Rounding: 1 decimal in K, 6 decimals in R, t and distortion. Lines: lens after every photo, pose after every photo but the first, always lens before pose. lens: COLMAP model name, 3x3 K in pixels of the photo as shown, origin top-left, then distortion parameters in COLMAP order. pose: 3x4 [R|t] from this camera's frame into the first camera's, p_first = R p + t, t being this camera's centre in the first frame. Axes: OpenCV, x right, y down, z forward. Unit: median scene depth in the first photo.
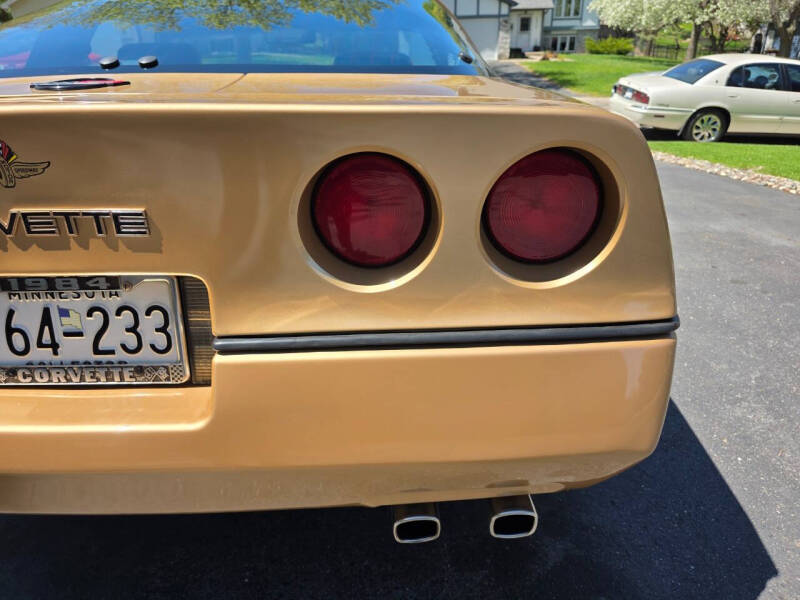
lens RADIAL K [[582.9, 0, 401.1], [0, 582.9, 324.8], [0, 0, 1]] dist [0.065425, -0.085497]
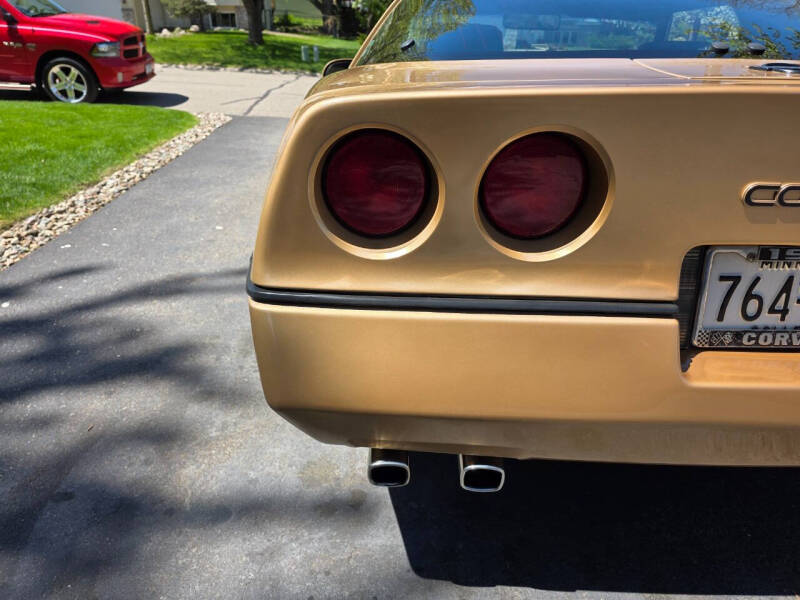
lens RADIAL K [[544.5, 0, 397.2], [0, 544.5, 301.9], [0, 0, 1]] dist [-0.001470, -0.002335]
pose [[0.998624, 0.016054, 0.049922, -1.122954], [-0.016867, 0.999731, 0.015900, 0.011738], [-0.049653, -0.016720, 0.998627, 0.036432]]
